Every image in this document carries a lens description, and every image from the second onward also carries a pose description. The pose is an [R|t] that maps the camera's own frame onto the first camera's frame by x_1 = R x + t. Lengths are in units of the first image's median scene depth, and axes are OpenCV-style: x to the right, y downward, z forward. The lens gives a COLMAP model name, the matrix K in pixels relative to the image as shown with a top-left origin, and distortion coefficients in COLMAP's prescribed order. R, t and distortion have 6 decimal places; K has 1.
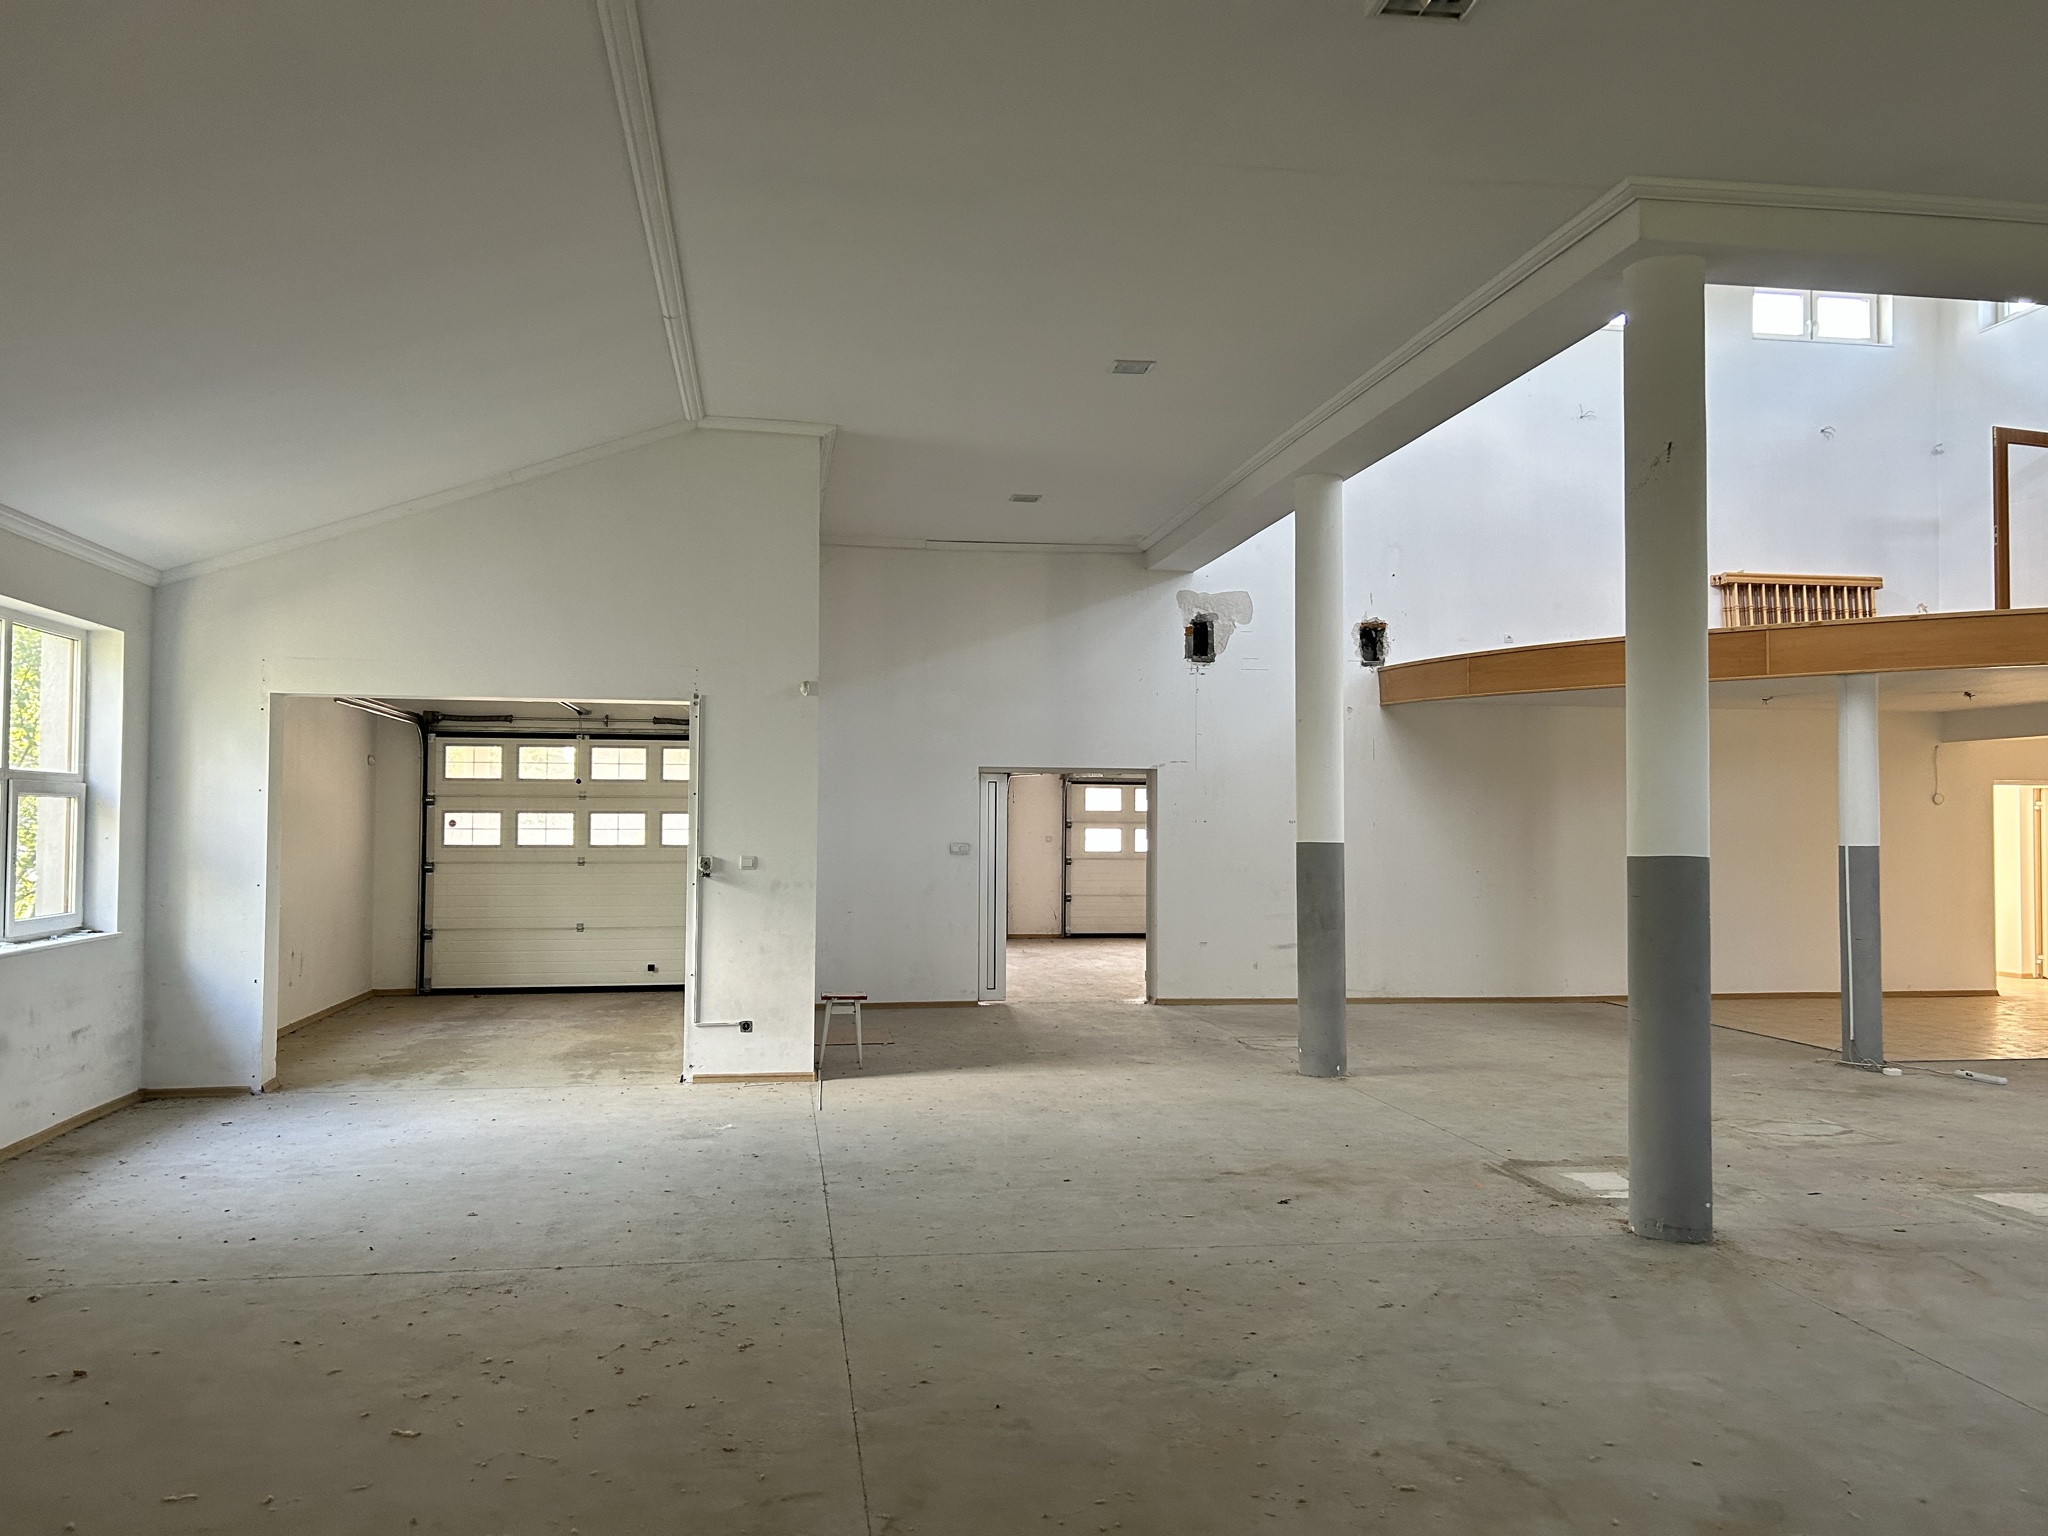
lens RADIAL K [[1536.2, 0, 1024.0], [0, 1536.2, 768.0], [0, 0, 1]] dist [0.094142, -0.125314]
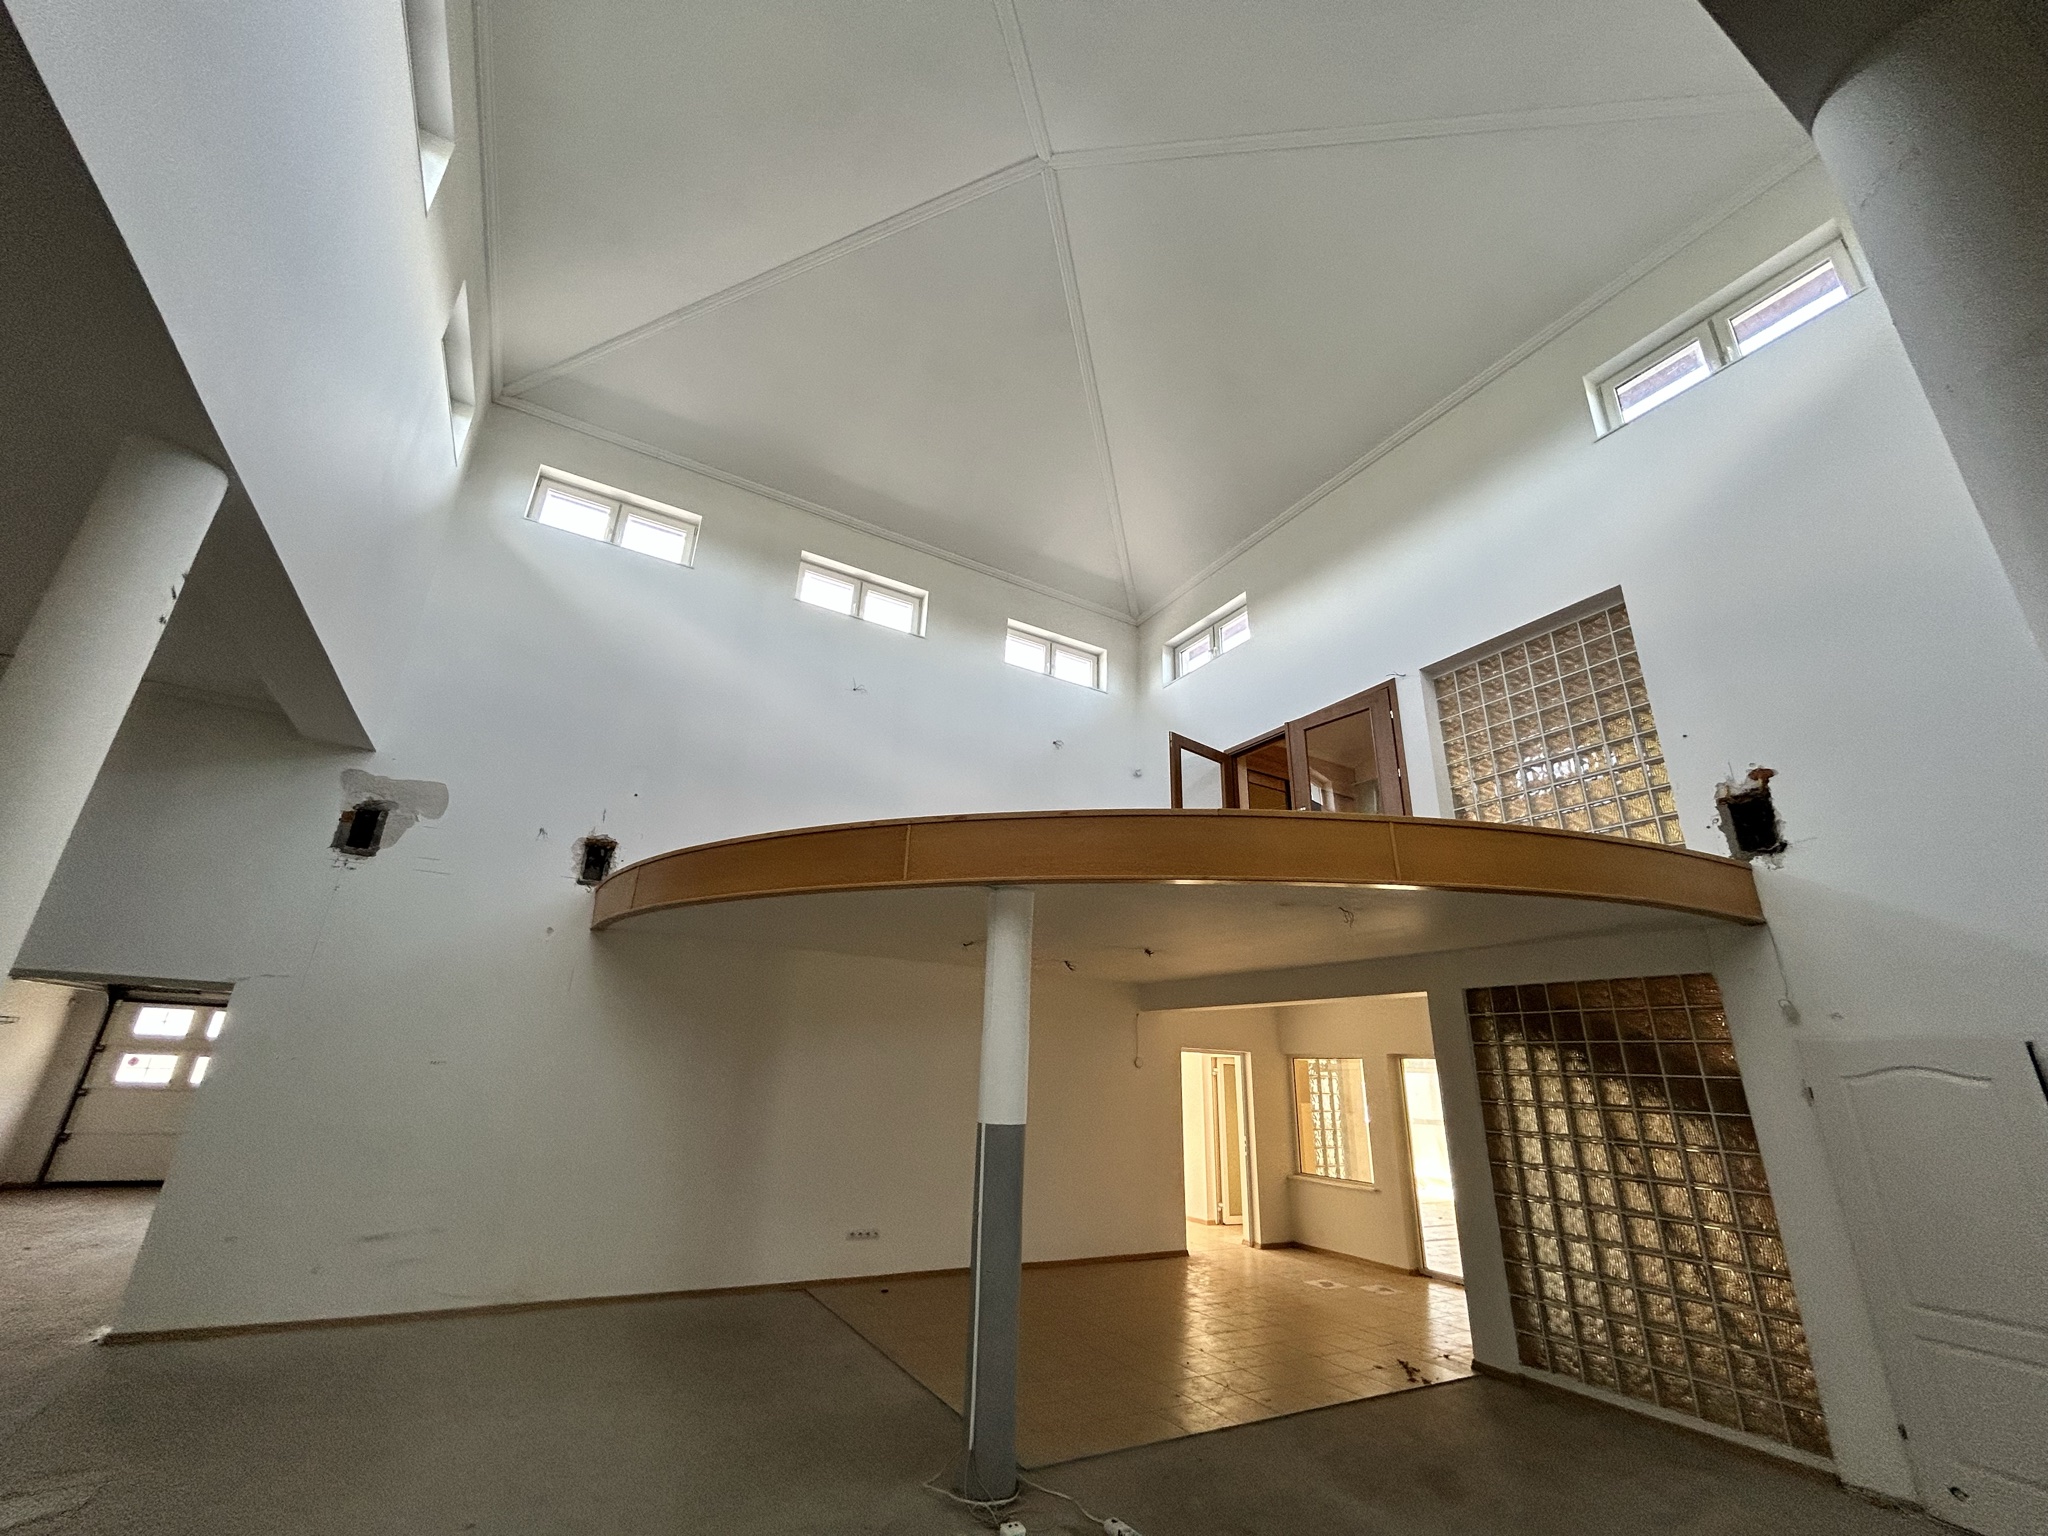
lens RADIAL K [[817.6, 0, 1018.9], [0, 817.6, 766.3], [0, 0, 1]] dist [-0.001641, 0.000504]
pose [[0.938876, 0.150576, 0.309578, 0.305690], [-0.046377, 0.946394, -0.319669, 0.010483], [-0.341117, 0.285772, 0.895530, 0.462902]]
